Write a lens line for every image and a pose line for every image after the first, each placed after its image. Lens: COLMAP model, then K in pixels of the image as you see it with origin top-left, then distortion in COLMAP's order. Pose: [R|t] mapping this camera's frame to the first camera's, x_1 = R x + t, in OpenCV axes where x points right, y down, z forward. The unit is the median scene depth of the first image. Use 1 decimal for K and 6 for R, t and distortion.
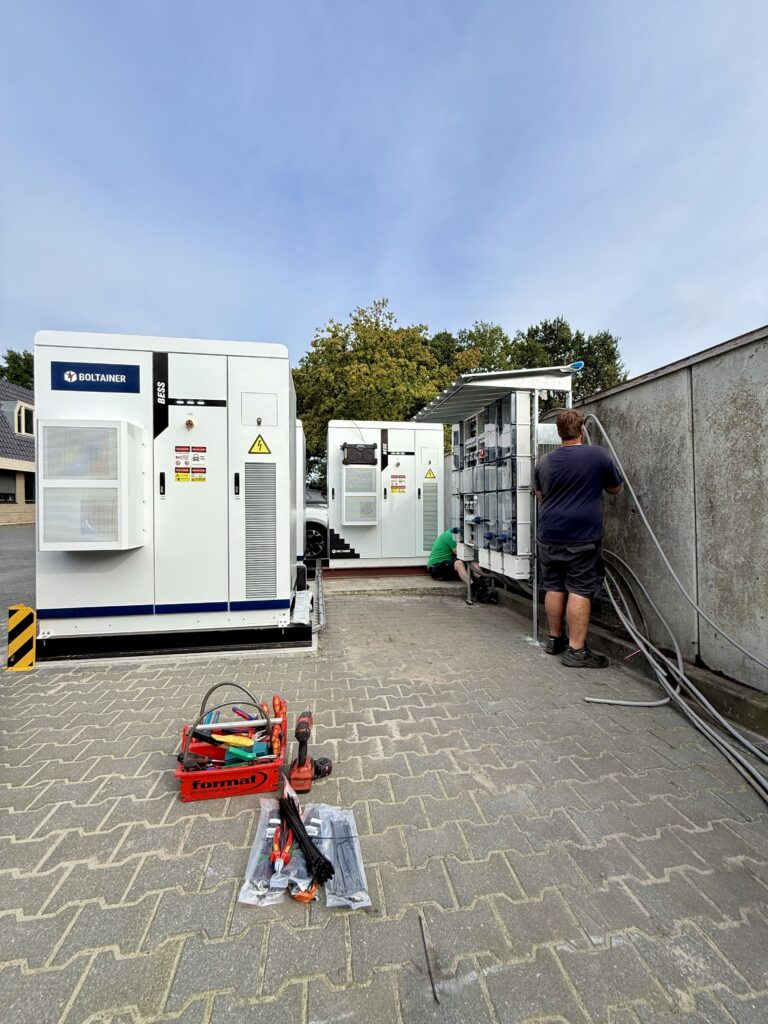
lens RADIAL K [[403.6, 0, 384.0], [0, 403.6, 512.0], [0, 0, 1]] dist [-0.001460, 0.000046]
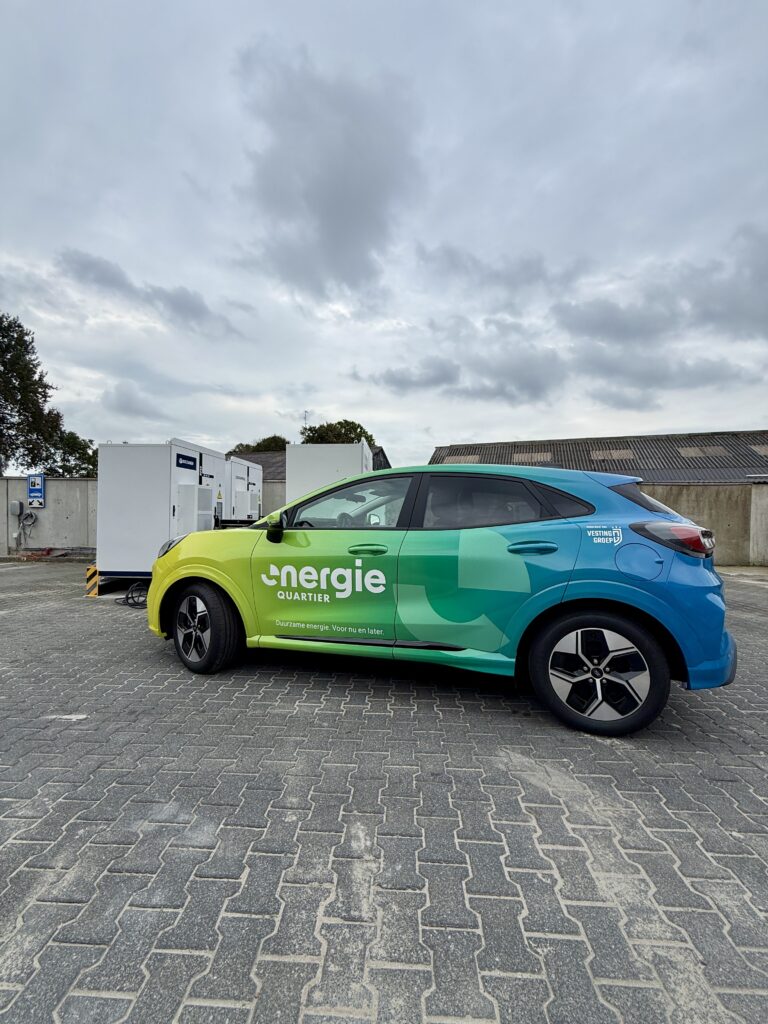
lens RADIAL K [[403.6, 0, 384.0], [0, 403.6, 512.0], [0, 0, 1]] dist [-0.001460, 0.000046]
pose [[0.219996, 0.008298, 0.975465, -2.472065], [-0.007899, 0.999946, -0.006724, -0.059132], [-0.975469, -0.006226, 0.220050, -0.478662]]
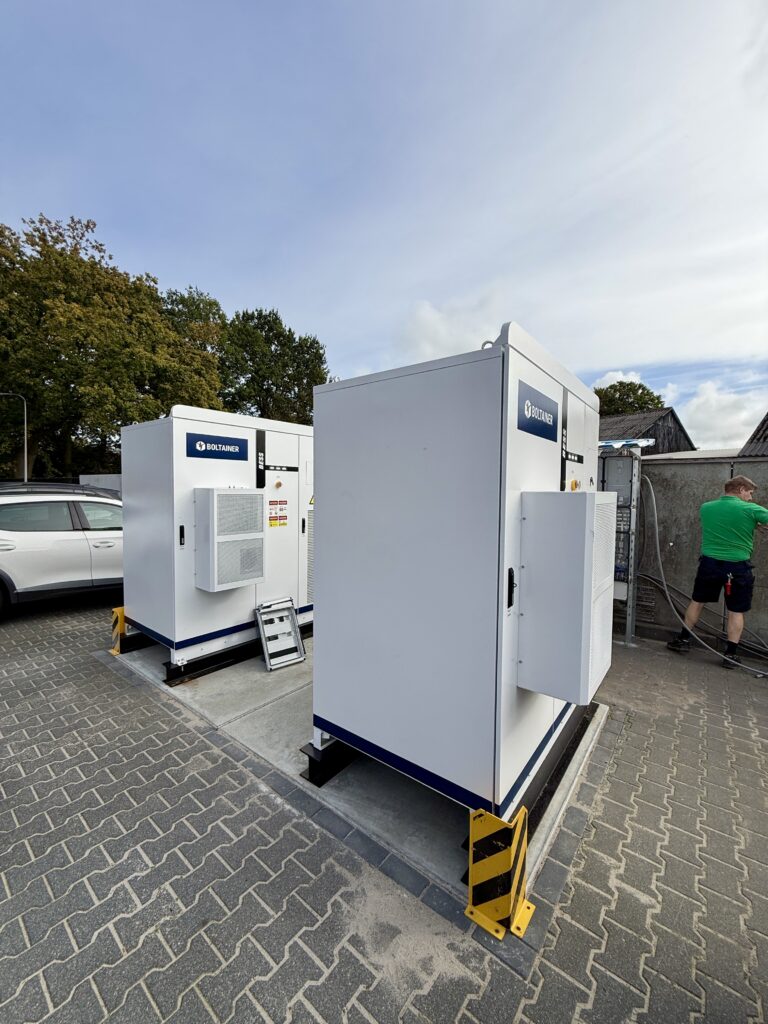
lens RADIAL K [[408.3, 0, 391.8], [0, 408.3, 510.8], [0, 0, 1]] dist [-0.001371, -0.000153]
pose [[0.739673, -0.020821, 0.672644, -1.120361], [-0.012906, 0.998899, 0.045111, -0.194833], [-0.672843, -0.042049, 0.738590, -0.277263]]
